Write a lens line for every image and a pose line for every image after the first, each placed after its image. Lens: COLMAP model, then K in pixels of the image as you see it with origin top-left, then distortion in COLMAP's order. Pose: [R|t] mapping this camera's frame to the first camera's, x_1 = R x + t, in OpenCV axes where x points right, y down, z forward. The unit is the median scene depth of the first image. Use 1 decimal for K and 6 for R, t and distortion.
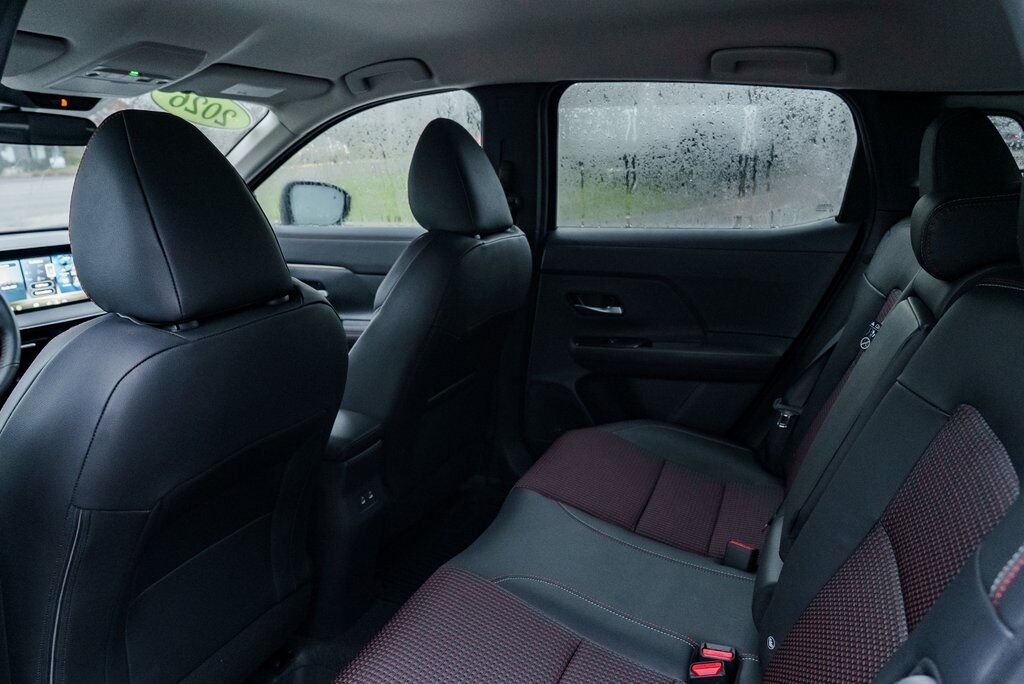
lens RADIAL K [[701.1, 0, 511.2], [0, 701.1, 347.0], [0, 0, 1]] dist [-0.025822, 0.025668]
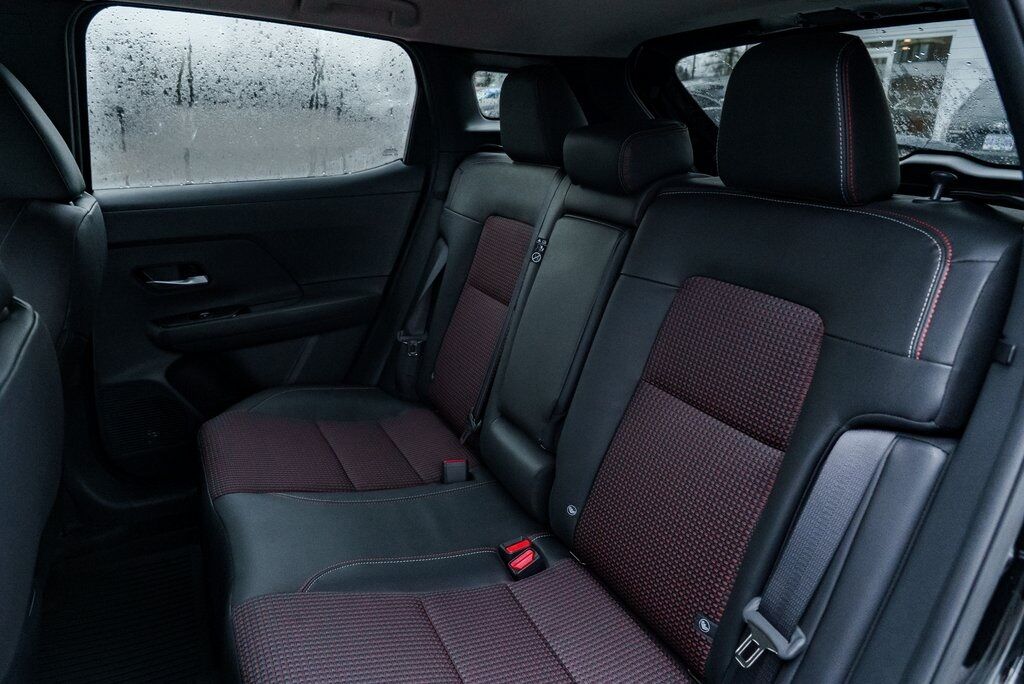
lens RADIAL K [[701.1, 0, 511.2], [0, 701.1, 347.0], [0, 0, 1]] dist [-0.025822, 0.025668]
pose [[0.651015, -0.230241, 0.723304, -0.274508], [0.189131, 0.972037, 0.139190, -0.020003], [-0.735125, 0.046184, 0.676356, 0.135308]]
